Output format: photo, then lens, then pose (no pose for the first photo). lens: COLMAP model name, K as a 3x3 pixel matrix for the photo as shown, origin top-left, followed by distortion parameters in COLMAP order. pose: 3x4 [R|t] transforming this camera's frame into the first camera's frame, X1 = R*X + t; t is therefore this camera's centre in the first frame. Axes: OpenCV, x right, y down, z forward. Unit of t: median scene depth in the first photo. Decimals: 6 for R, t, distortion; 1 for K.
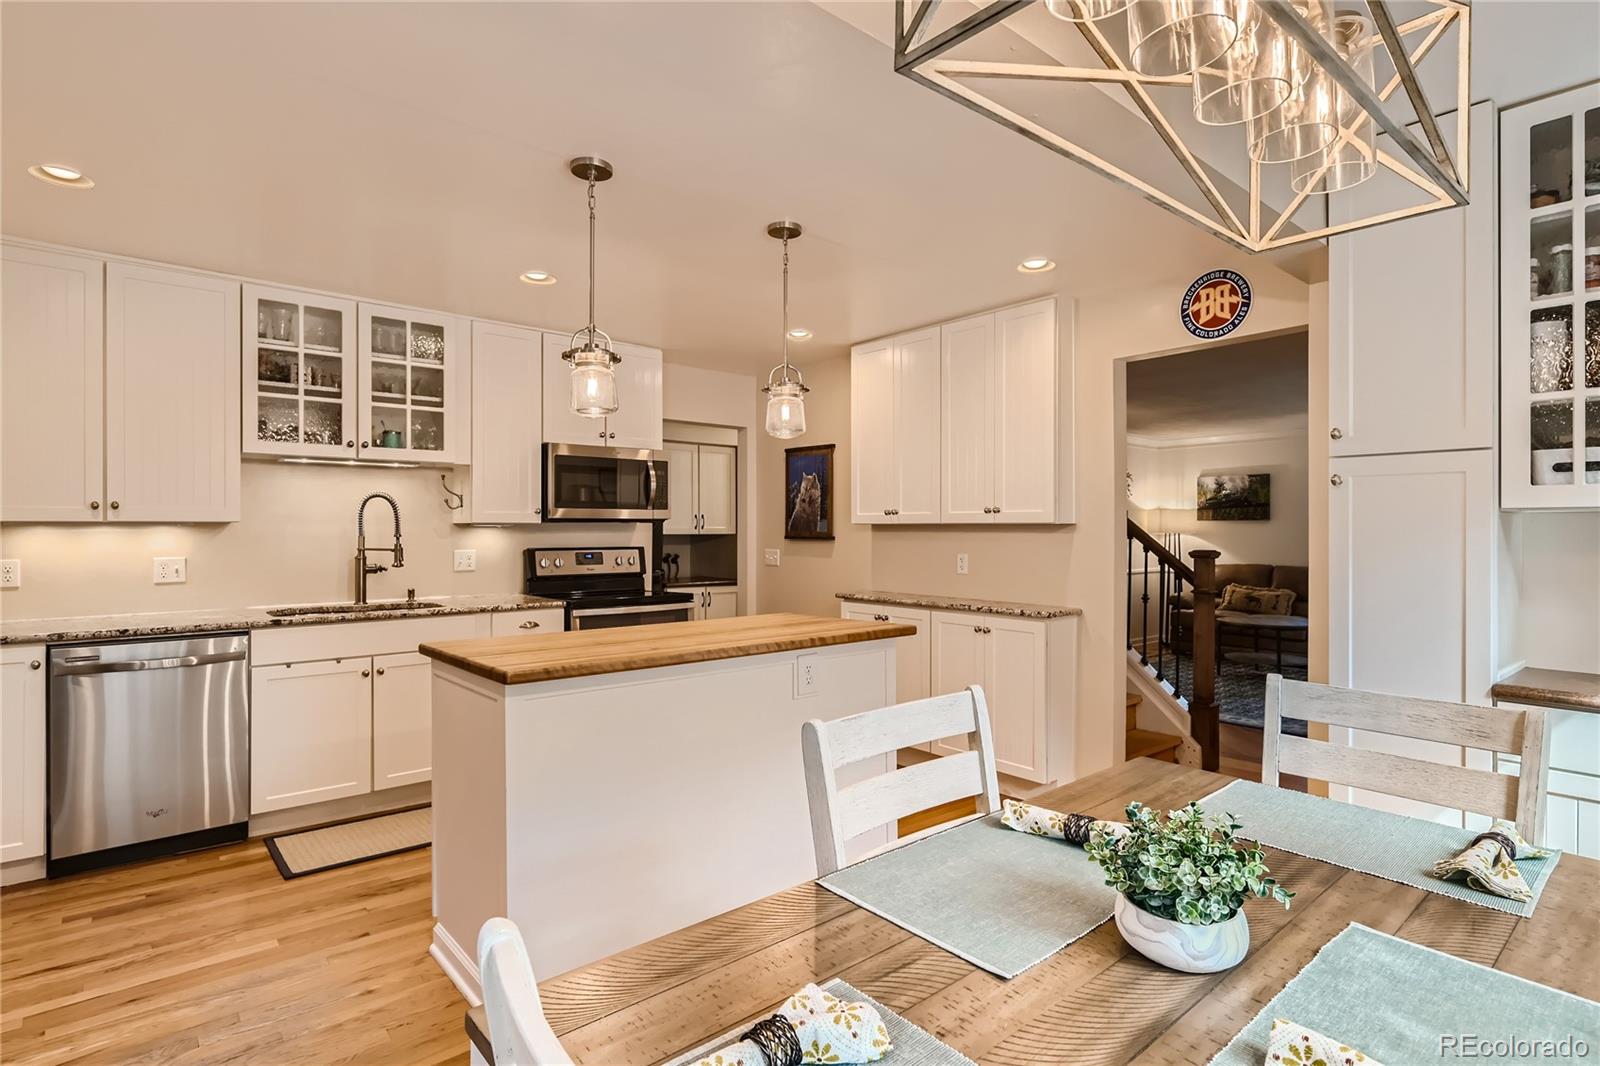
lens RADIAL K [[806.6, 0, 804.1], [0, 806.6, 527.7], [0, 0, 1]] dist [-0.003371, -0.000392]
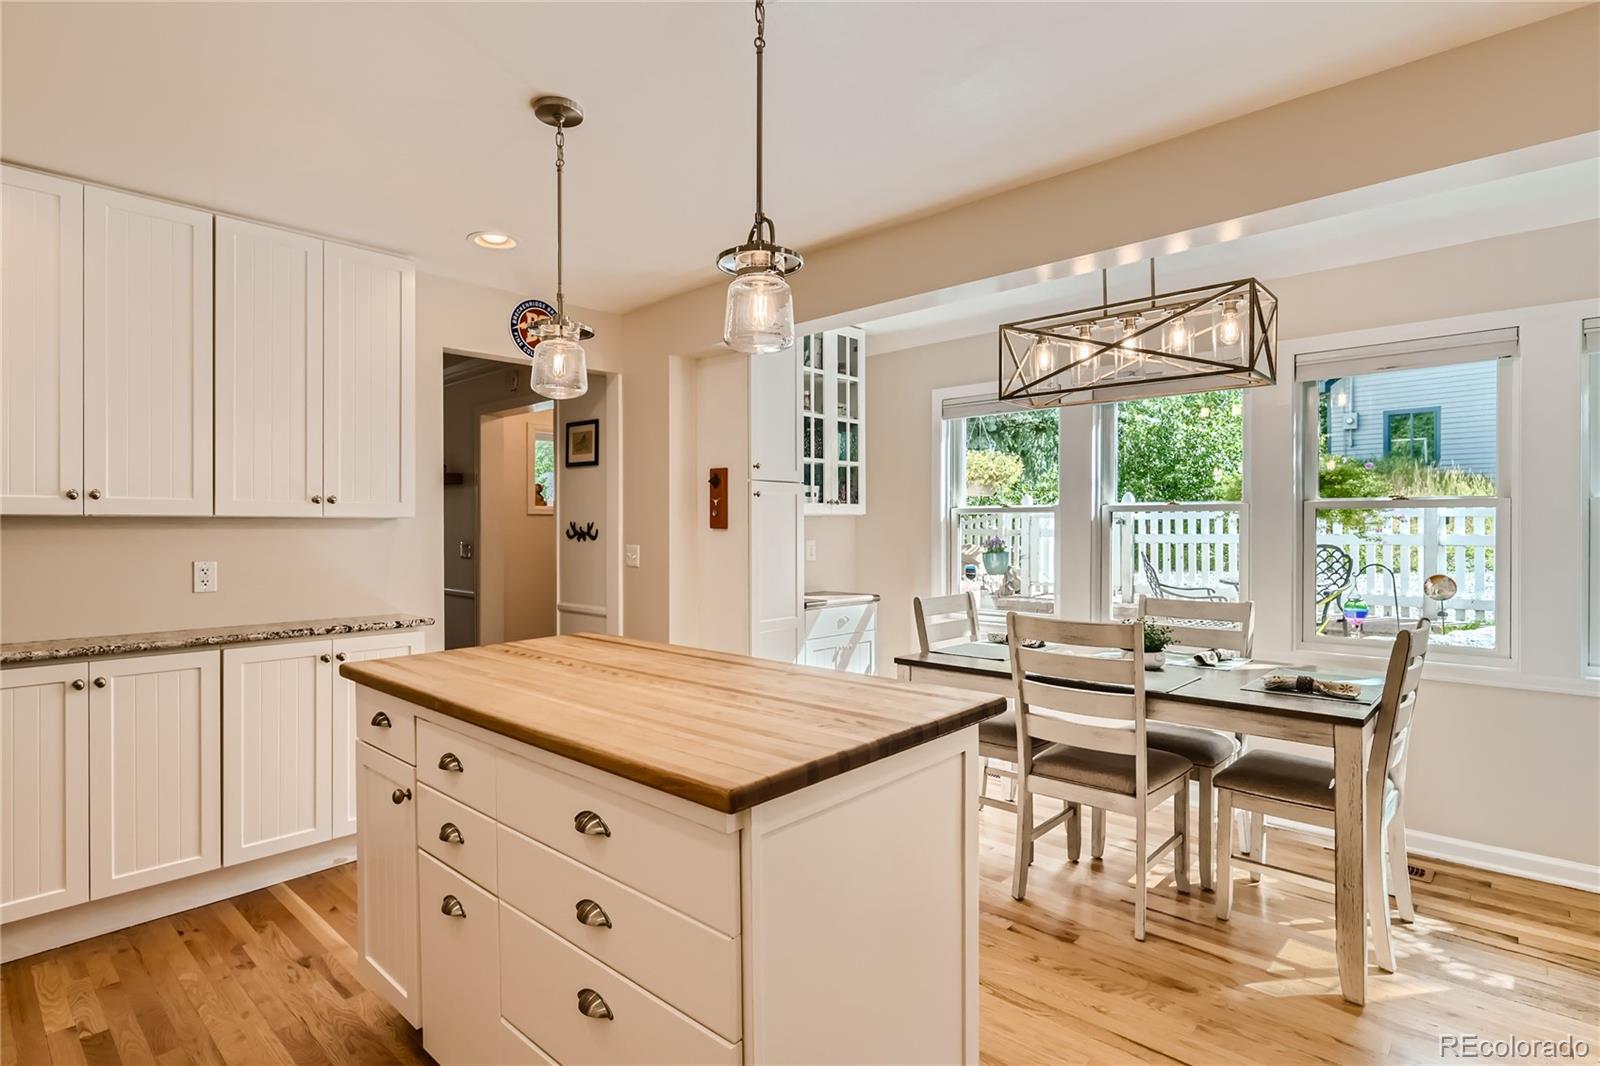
lens RADIAL K [[806.6, 0, 804.1], [0, 806.6, 527.7], [0, 0, 1]] dist [-0.003371, -0.000392]
pose [[-0.121877, -0.001515, 0.992544, -0.925128], [0.001237, 0.999998, 0.001678, 0.007059], [-0.992544, 0.001432, -0.121875, 1.032537]]
